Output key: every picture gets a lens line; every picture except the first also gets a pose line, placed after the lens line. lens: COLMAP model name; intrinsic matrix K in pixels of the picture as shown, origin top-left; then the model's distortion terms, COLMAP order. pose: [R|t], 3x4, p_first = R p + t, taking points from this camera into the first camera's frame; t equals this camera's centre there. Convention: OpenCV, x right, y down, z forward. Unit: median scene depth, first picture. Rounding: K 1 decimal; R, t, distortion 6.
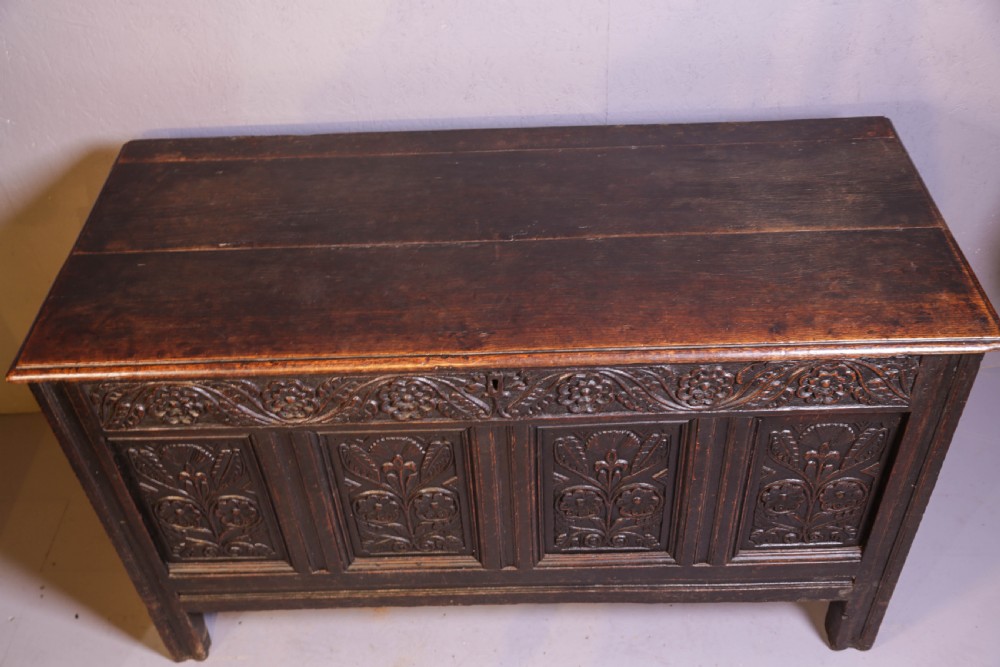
lens RADIAL K [[2004.6, 0, 500.0], [0, 2004.6, 333.5], [0, 0, 1]] dist [-0.260202, 0.082719]
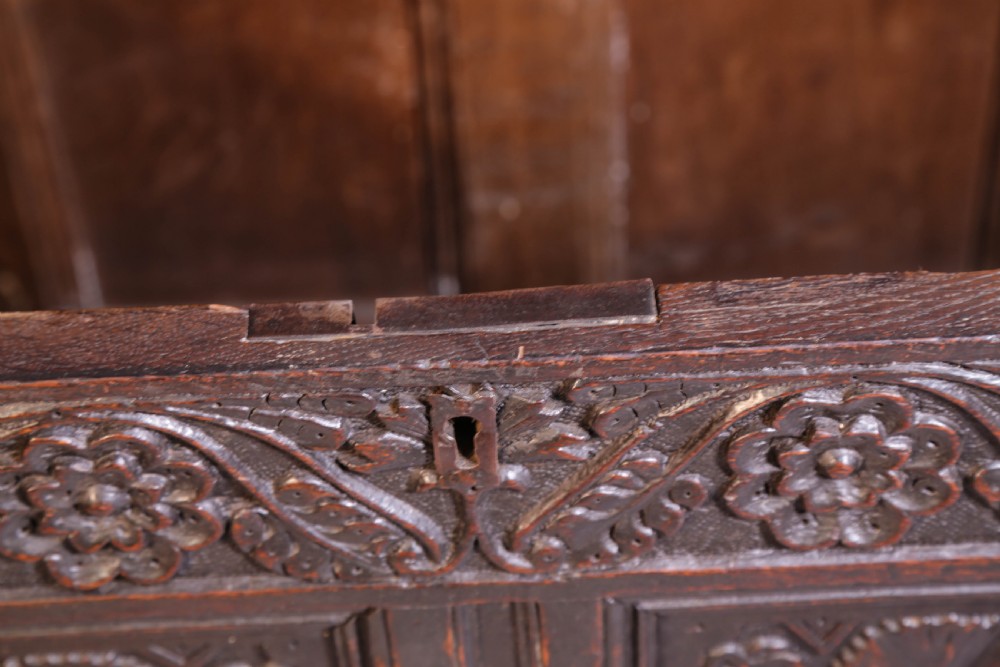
lens RADIAL K [[3518.4, 0, 500.0], [0, 3518.4, 333.5], [0, 0, 1]] dist [0.601817, 0.876401]
pose [[0.999905, -0.013693, 0.001276, 0.001503], [0.013673, 0.999802, 0.014449, 0.006776], [-0.001474, -0.014431, 0.999895, 0.570014]]
